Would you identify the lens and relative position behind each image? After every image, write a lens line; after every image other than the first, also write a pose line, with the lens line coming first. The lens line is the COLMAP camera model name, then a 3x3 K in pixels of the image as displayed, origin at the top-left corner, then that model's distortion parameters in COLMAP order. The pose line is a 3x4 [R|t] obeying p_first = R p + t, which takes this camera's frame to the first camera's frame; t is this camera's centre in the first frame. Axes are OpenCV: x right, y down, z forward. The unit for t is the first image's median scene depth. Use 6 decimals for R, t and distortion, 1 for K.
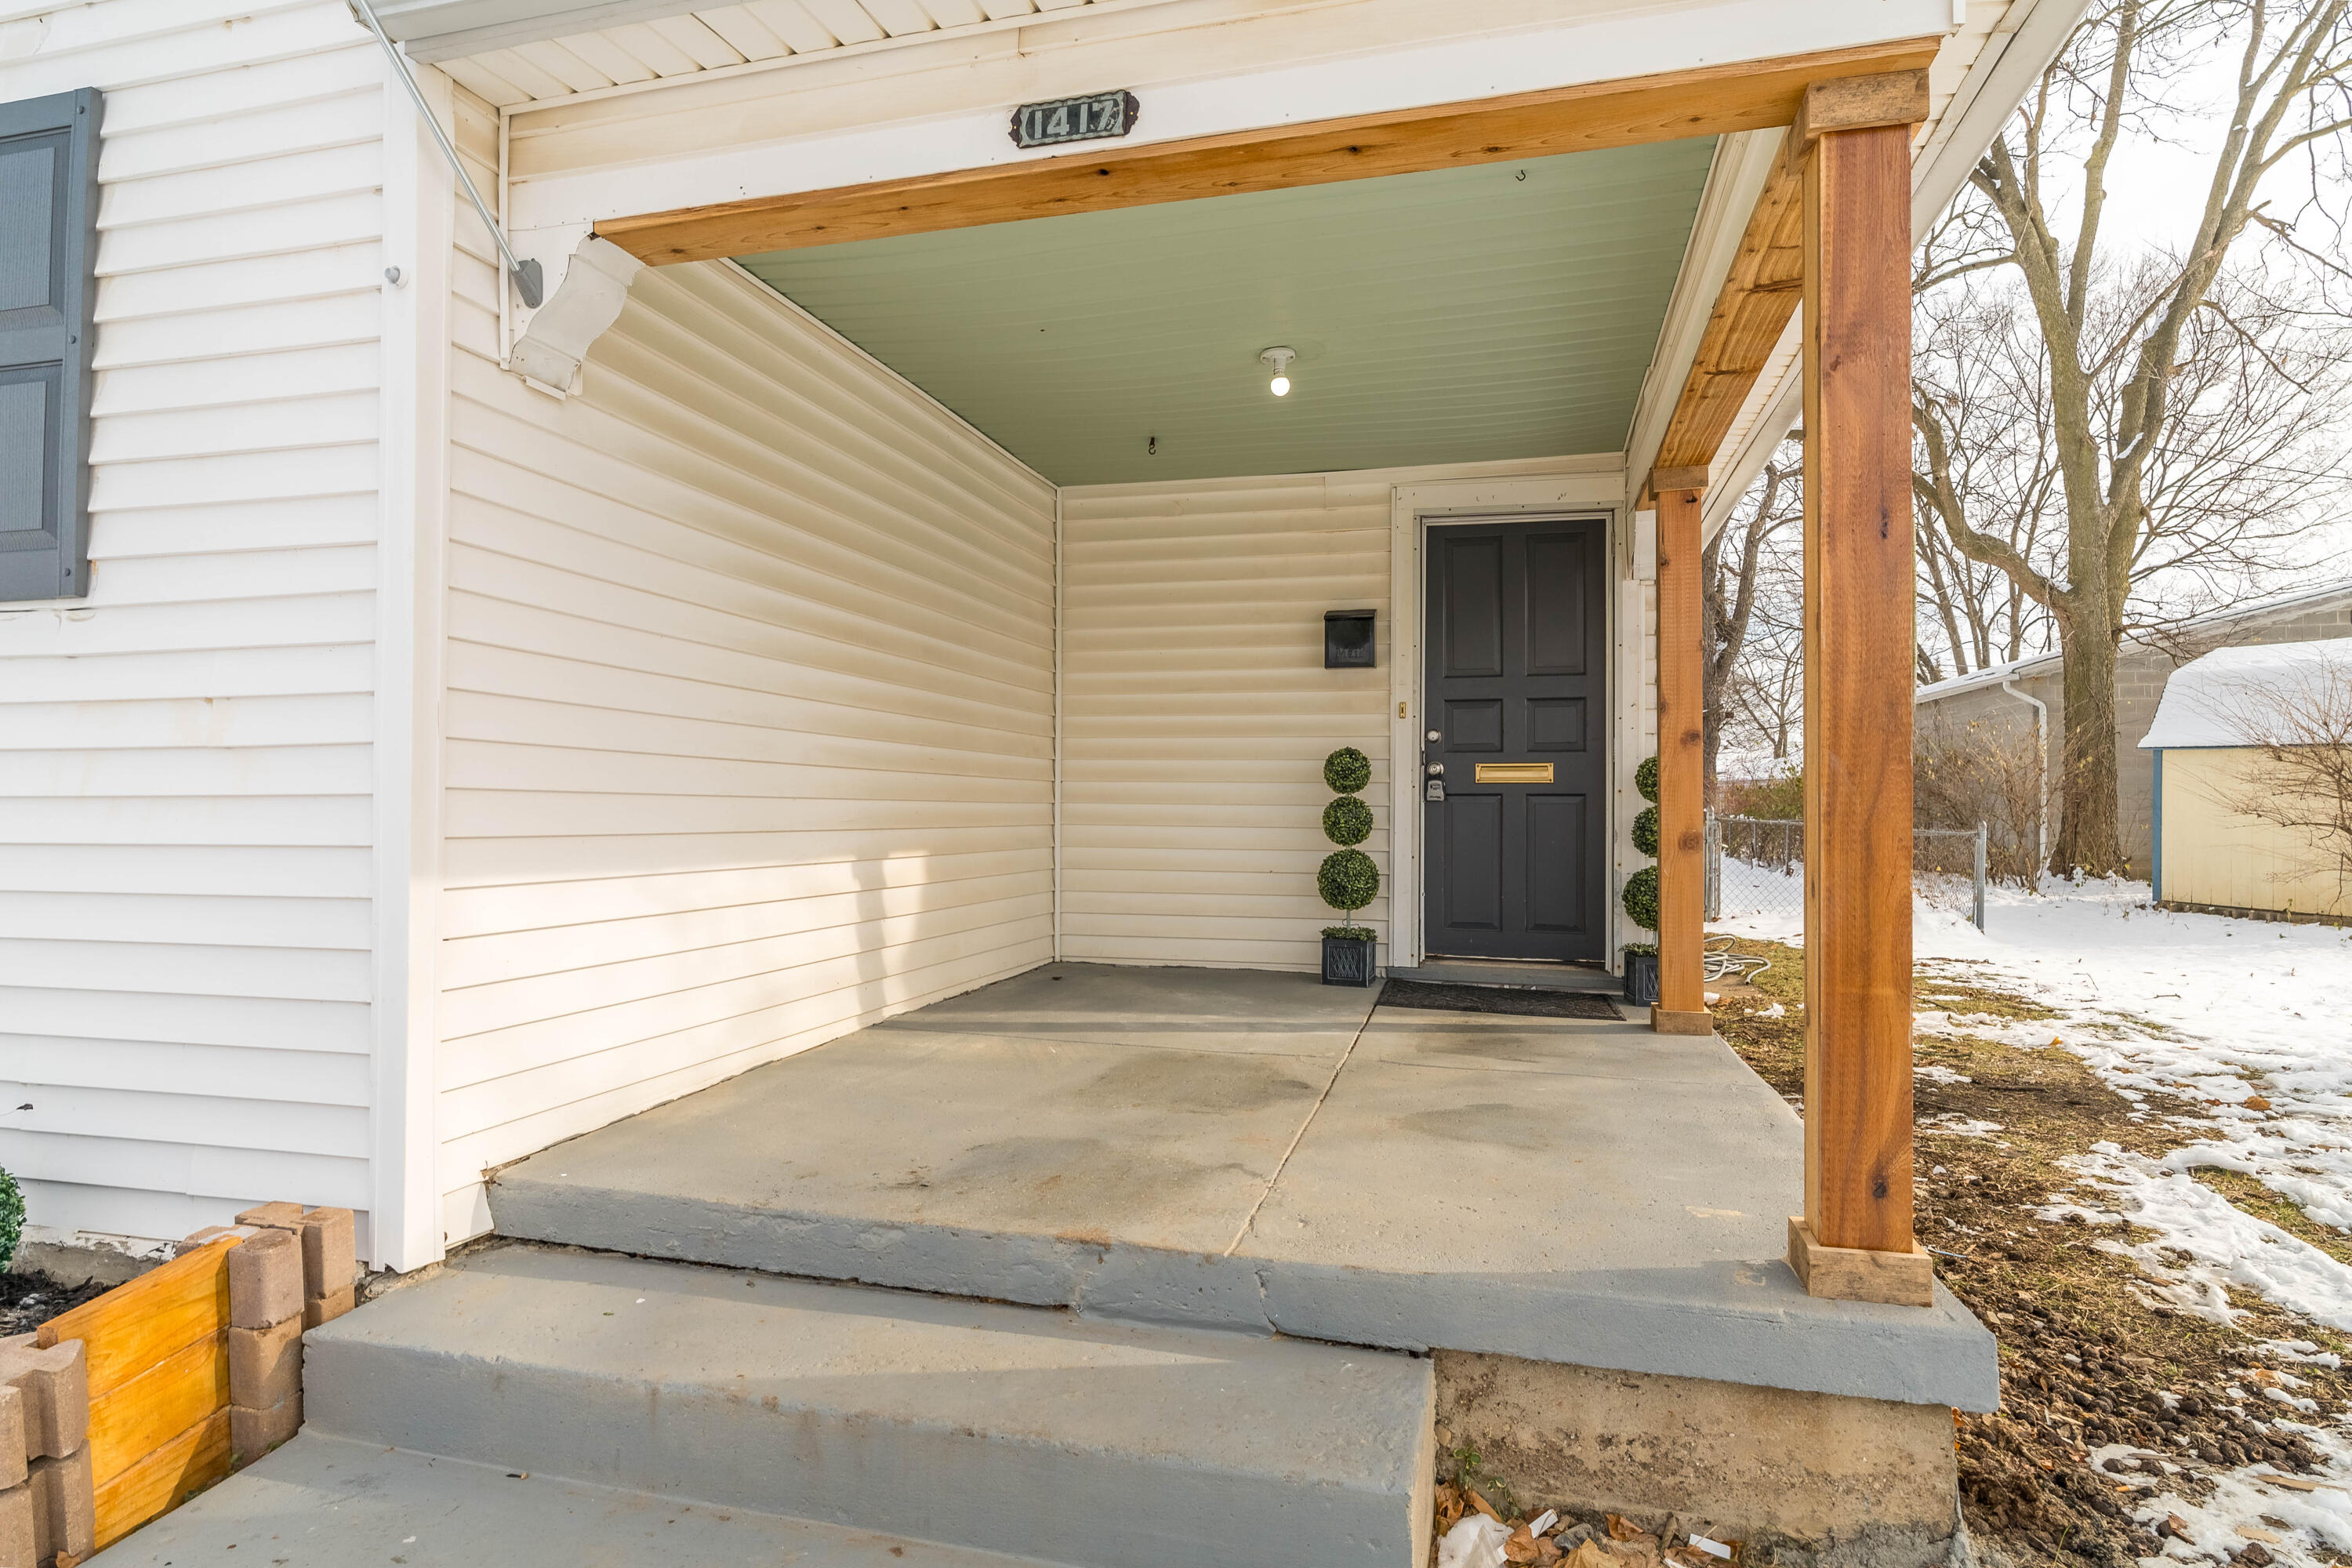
lens RADIAL K [[1265.1, 0, 1176.0], [0, 1265.1, 784.0], [0, 0, 1]] dist [-0.002887, 0.002705]
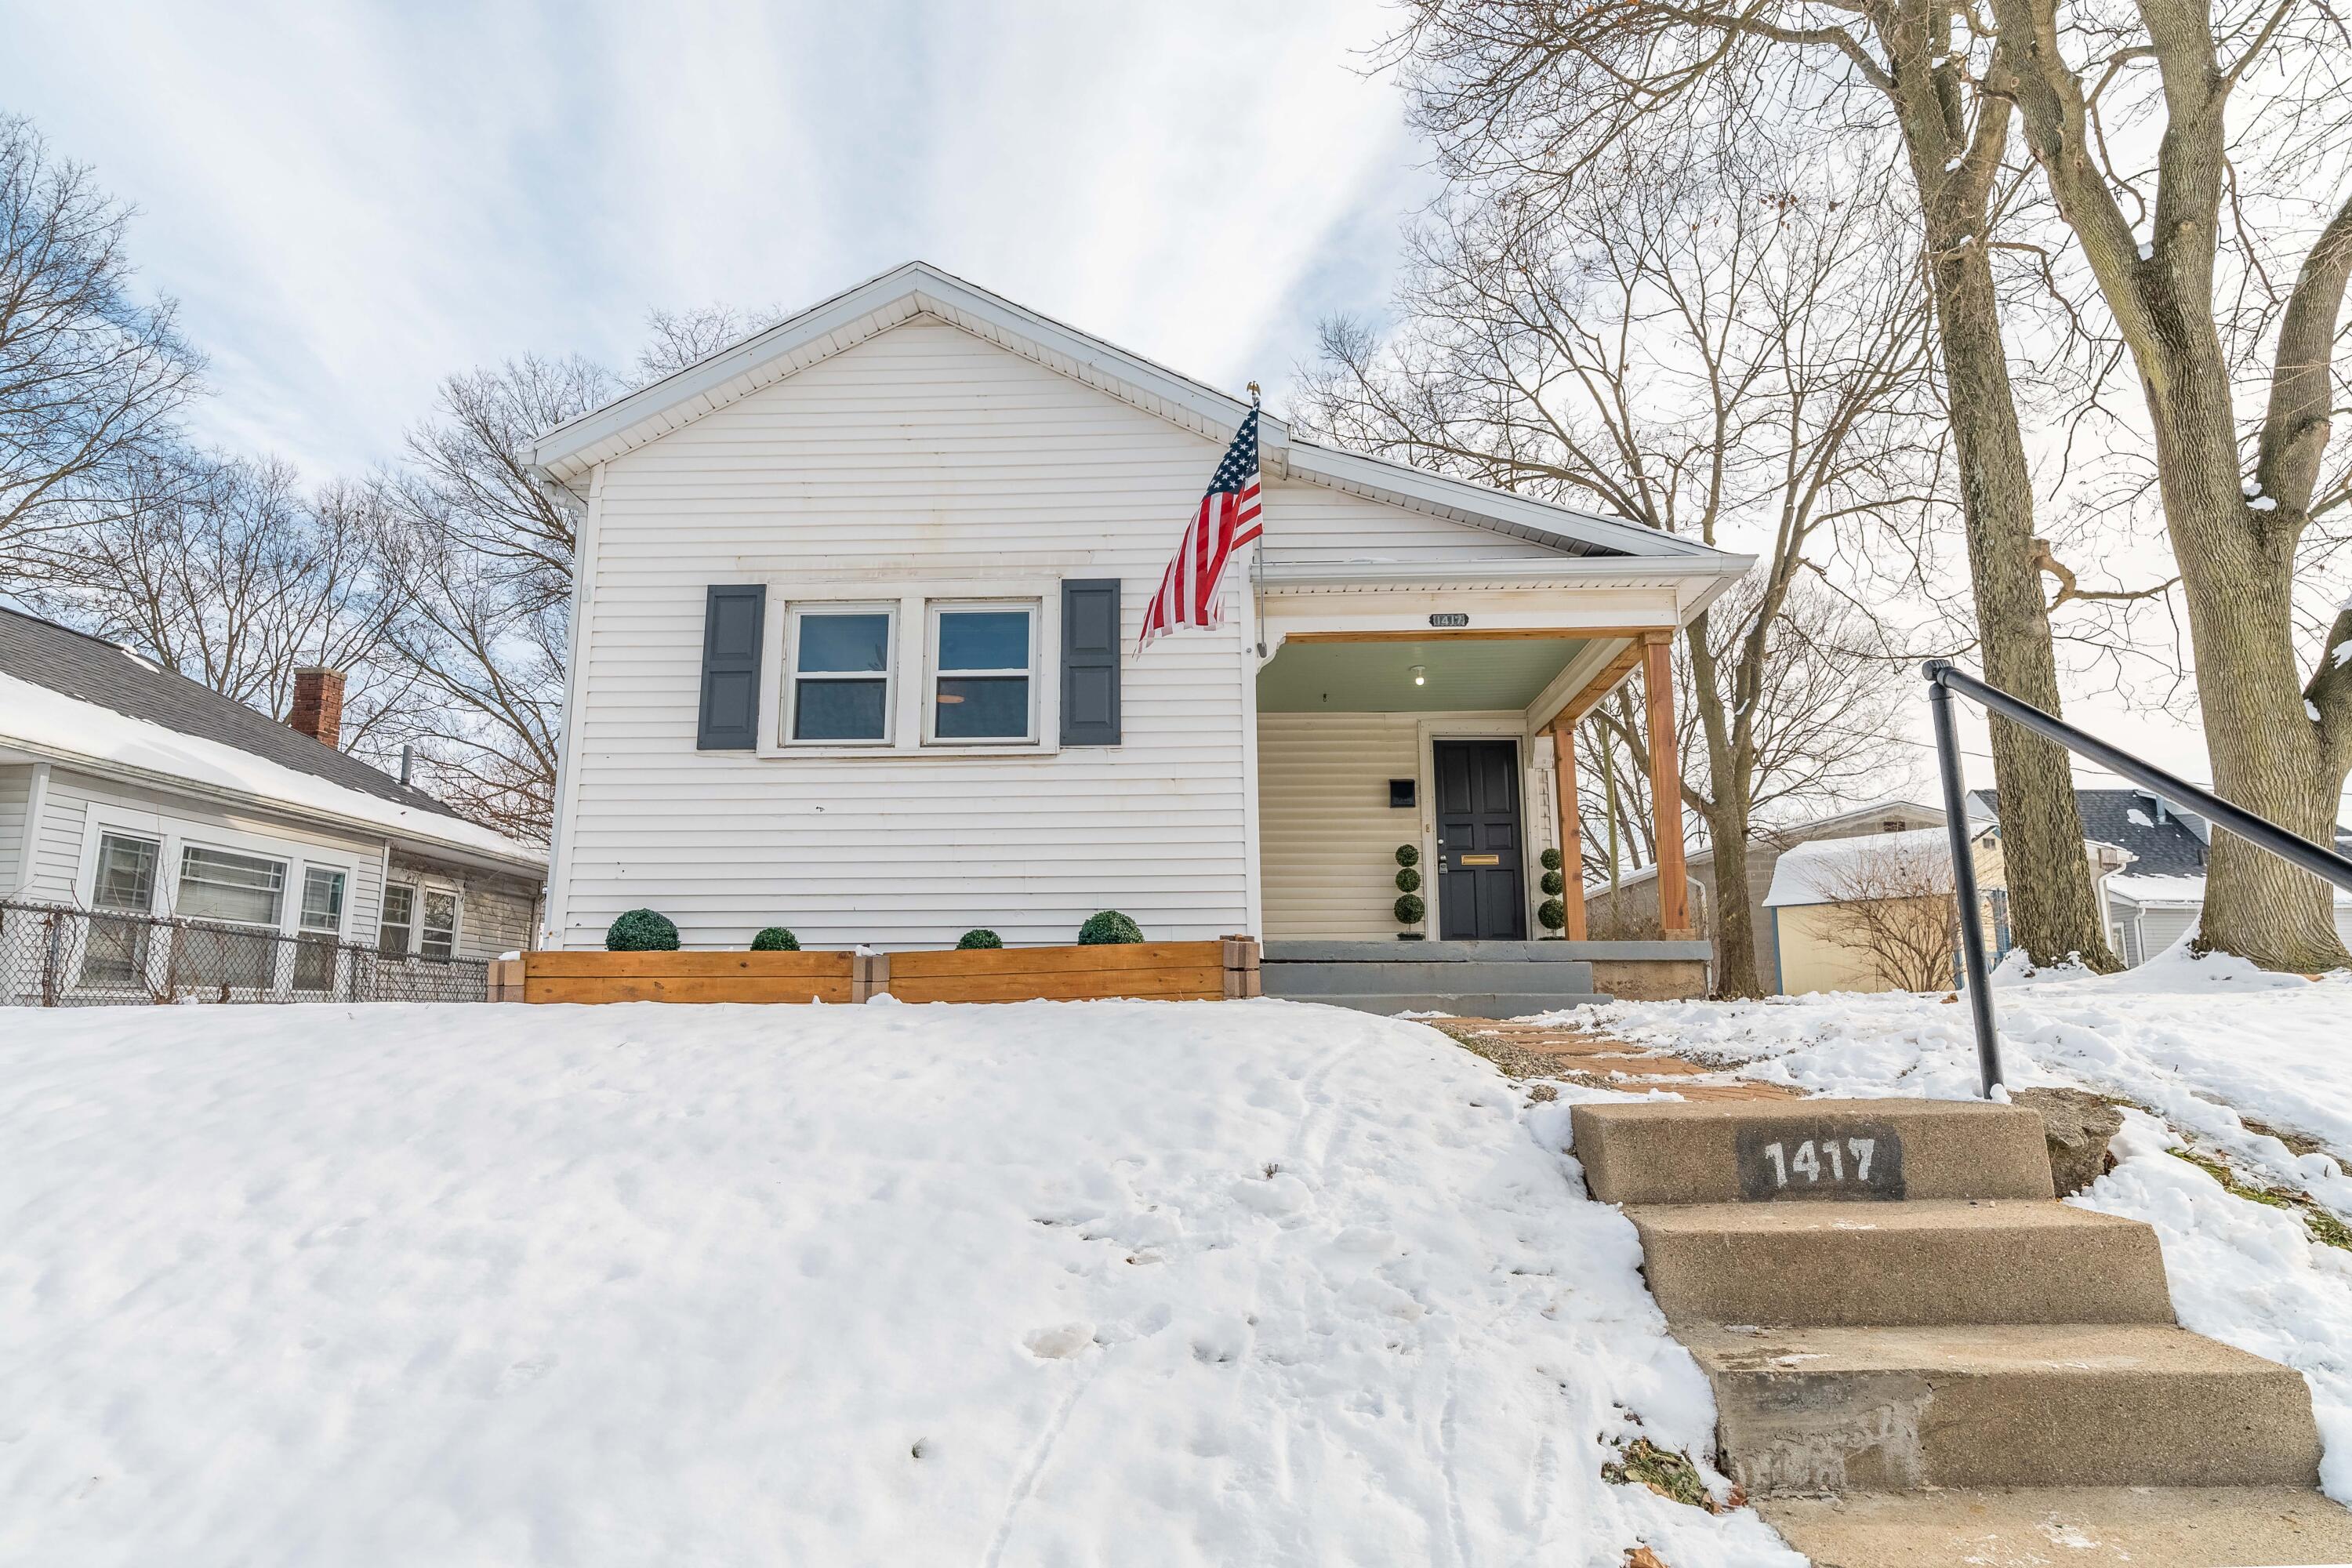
lens RADIAL K [[1325.6, 0, 1176.0], [0, 1325.6, 784.0], [0, 0, 1]] dist [-0.002262, -0.001753]
pose [[0.974530, 0.032163, 0.221940, -0.679767], [0.005193, 0.986160, -0.165715, 0.218900], [-0.224198, 0.162647, 0.960875, -0.953863]]
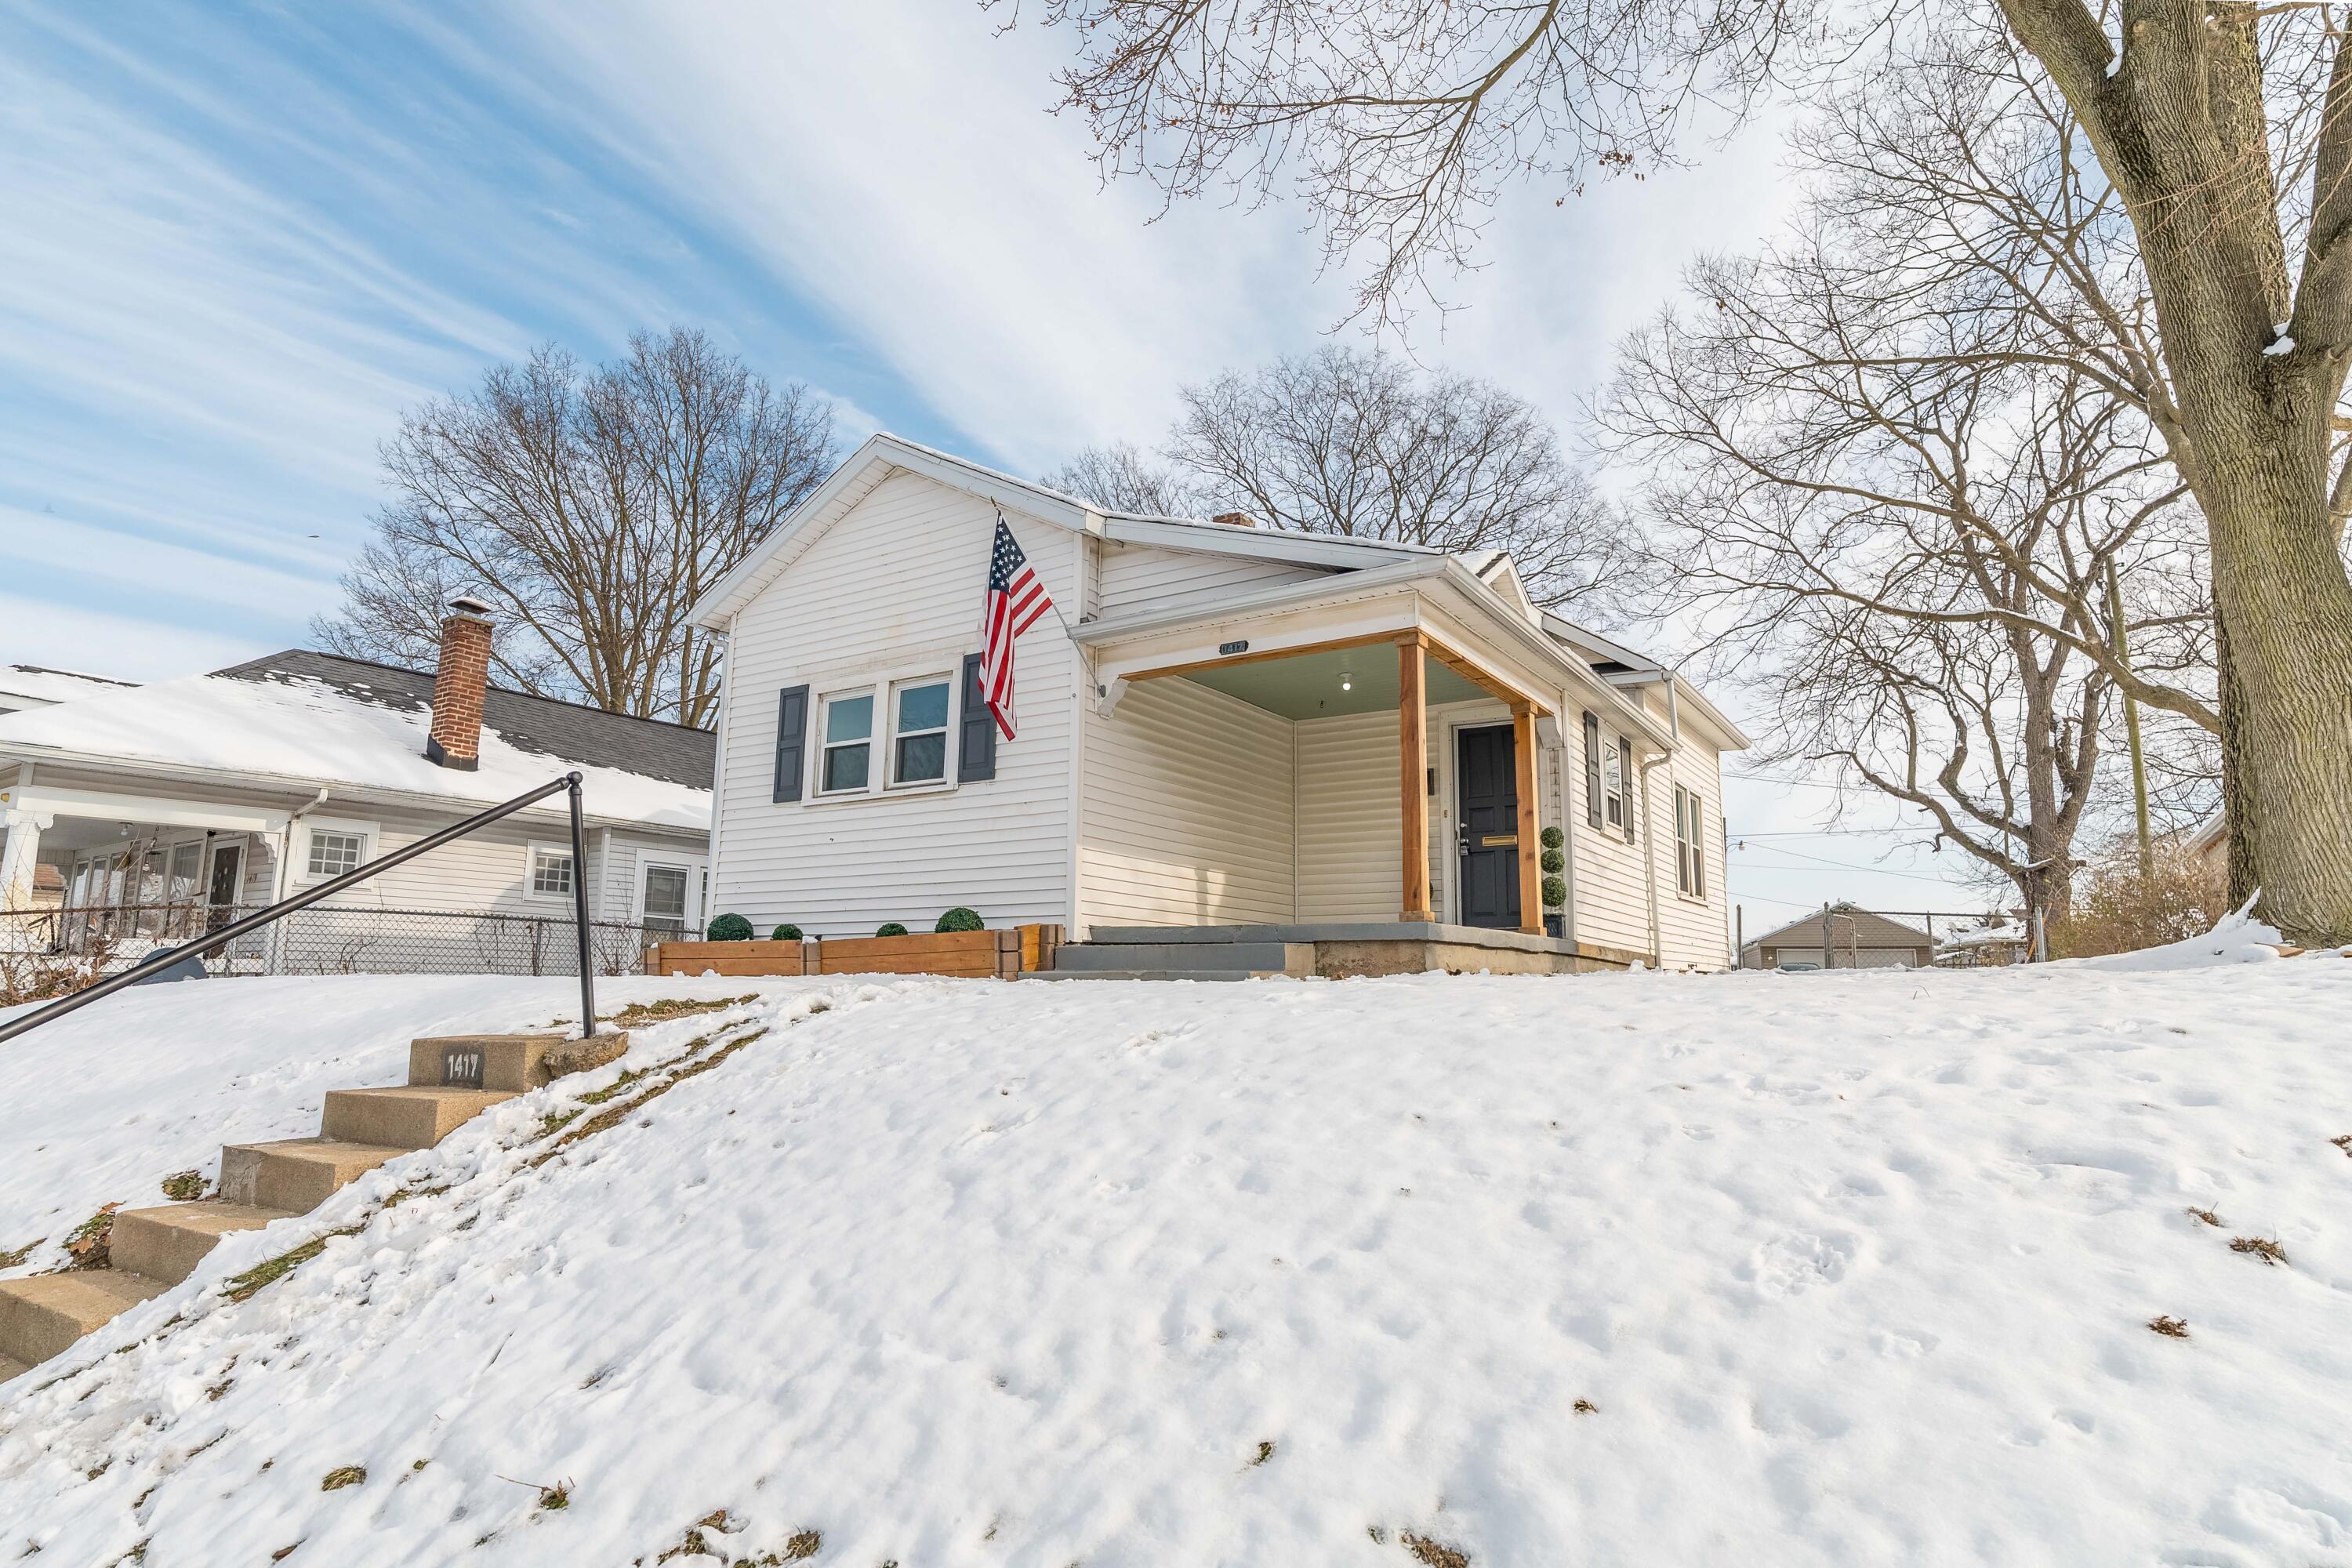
lens RADIAL K [[1293.1, 0, 1176.0], [0, 1293.1, 784.0], [0, 0, 1]] dist [-0.004481, -0.000156]
pose [[0.948973, -0.046566, -0.311901, 0.425818], [-0.000909, 0.988630, -0.150365, 0.219974], [0.315356, 0.142976, 0.938141, -1.204992]]
